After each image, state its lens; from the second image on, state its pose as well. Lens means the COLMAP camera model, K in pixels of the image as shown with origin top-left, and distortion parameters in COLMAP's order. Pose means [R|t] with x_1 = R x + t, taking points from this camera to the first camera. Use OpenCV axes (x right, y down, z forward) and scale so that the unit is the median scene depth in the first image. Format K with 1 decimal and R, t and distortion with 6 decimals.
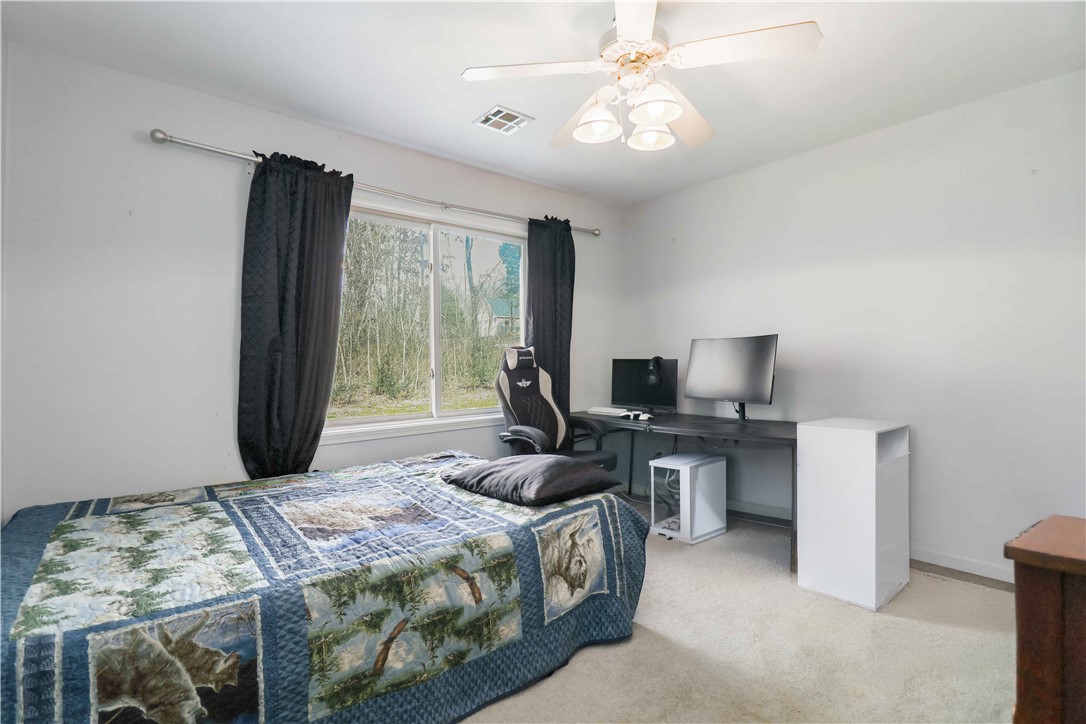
lens RADIAL K [[511.6, 0, 539.3], [0, 511.6, 355.4], [0, 0, 1]] dist [-0.019069, -0.002989]
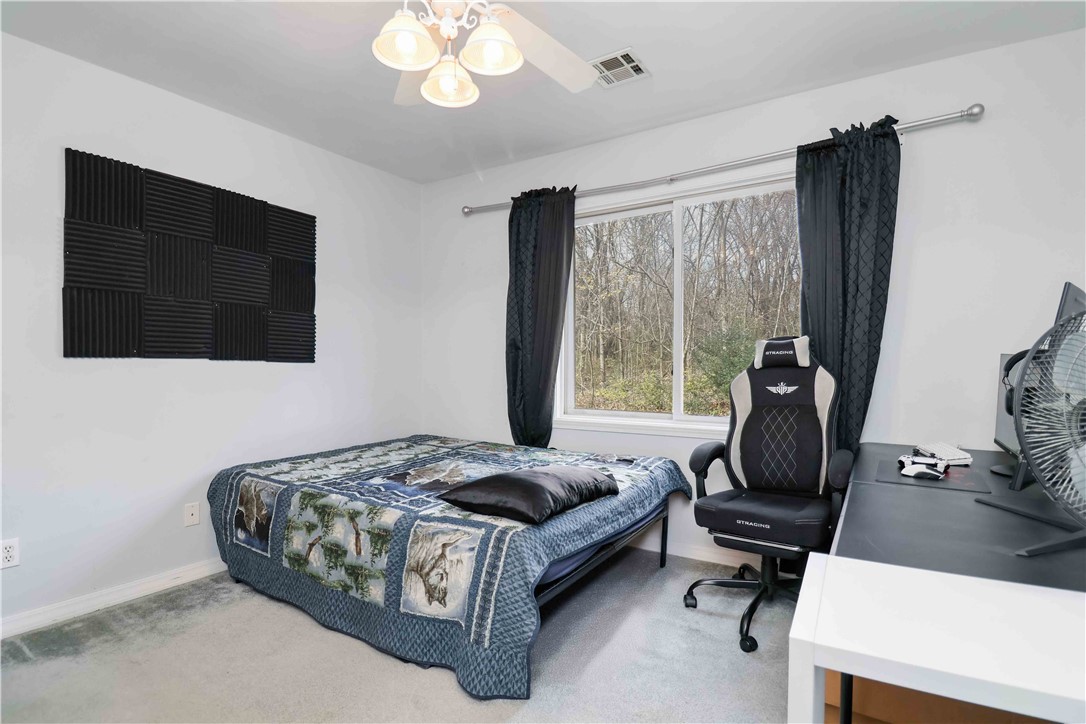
lens RADIAL K [[511.6, 0, 541.0], [0, 511.6, 367.6], [0, 0, 1]] dist [-0.019069, -0.002989]
pose [[0.322300, 0.024803, -0.946313, 1.036839], [0.011696, 0.999476, 0.030180, 0.000322], [0.946565, -0.020795, 0.321841, 0.907771]]
